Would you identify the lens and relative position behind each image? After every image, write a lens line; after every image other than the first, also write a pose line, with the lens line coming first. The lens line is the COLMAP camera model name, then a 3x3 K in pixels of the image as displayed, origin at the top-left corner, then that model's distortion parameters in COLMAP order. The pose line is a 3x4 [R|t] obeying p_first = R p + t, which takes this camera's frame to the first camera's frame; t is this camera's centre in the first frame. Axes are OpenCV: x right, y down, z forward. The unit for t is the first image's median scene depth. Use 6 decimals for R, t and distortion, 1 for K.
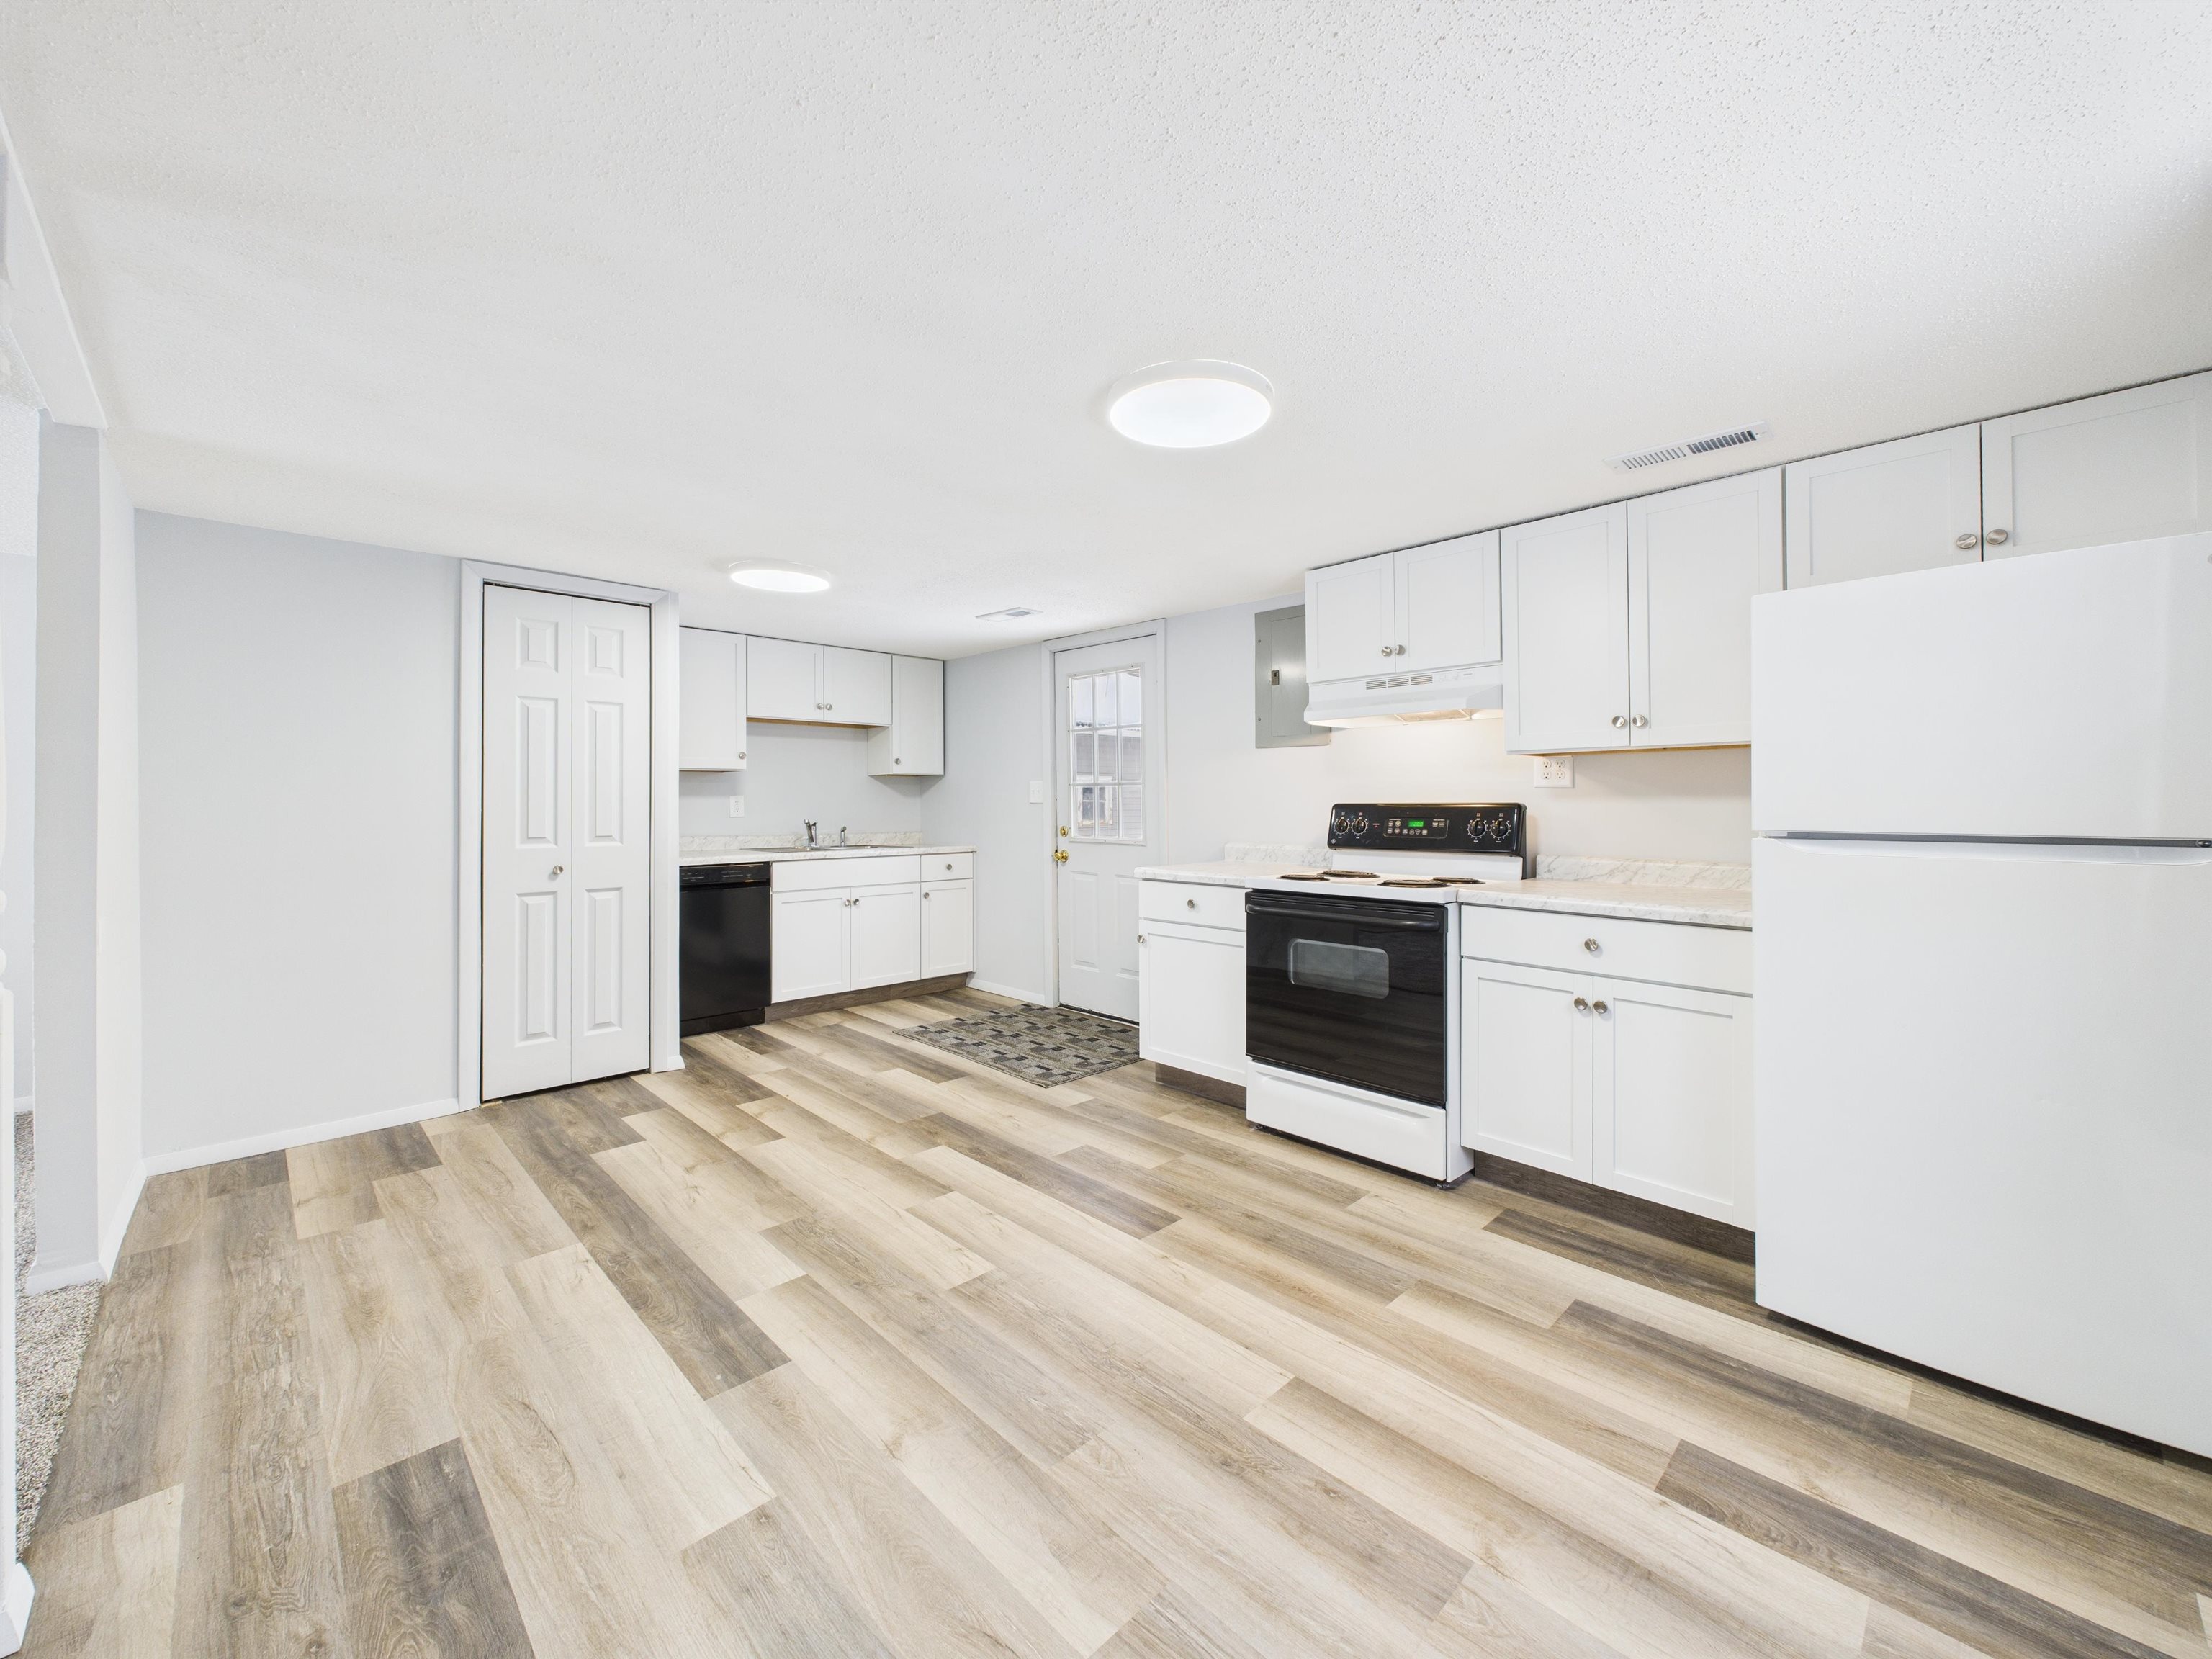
lens RADIAL K [[886.4, 0, 1113.3], [0, 886.4, 797.0], [0, 0, 1]] dist [0.001935, 0.001159]
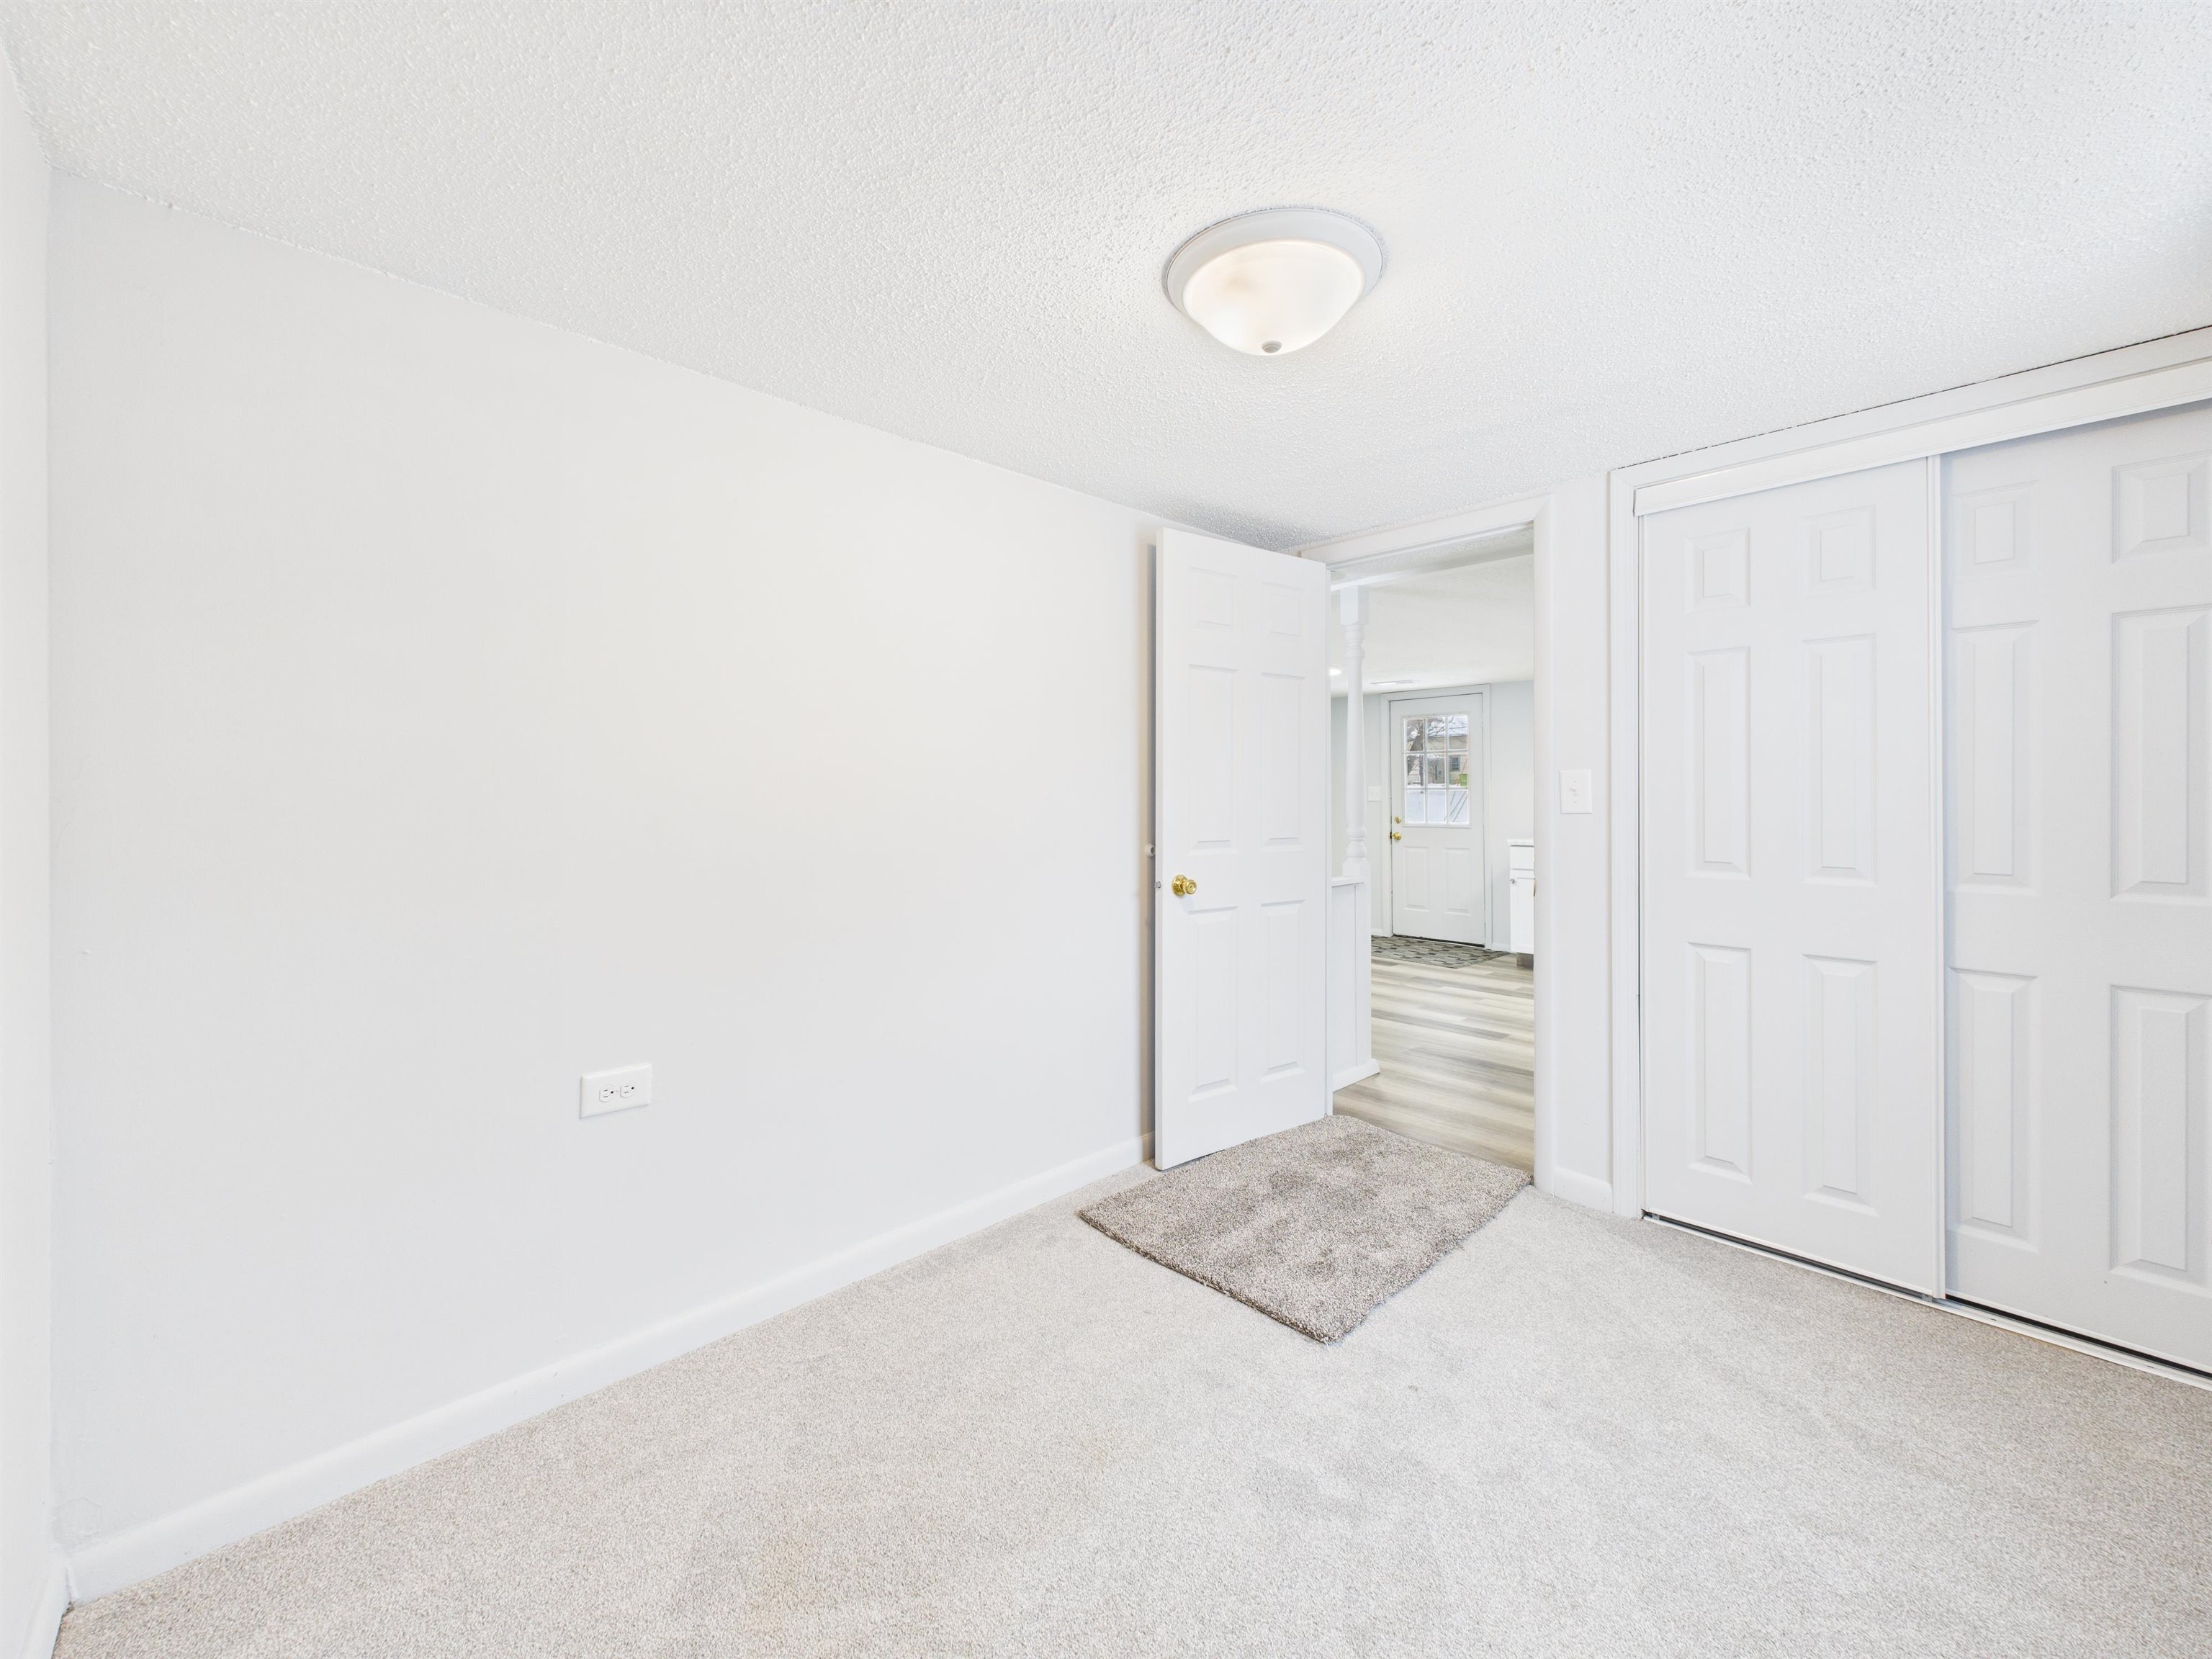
lens RADIAL K [[886.4, 0, 1124.8], [0, 886.4, 788.3], [0, 0, 1]] dist [0.001935, 0.001159]
pose [[0.999996, 0.002077, -0.001914, -0.943673], [-0.002095, 0.999953, -0.009451, 0.001193], [0.001894, 0.009455, 0.999954, -0.931230]]
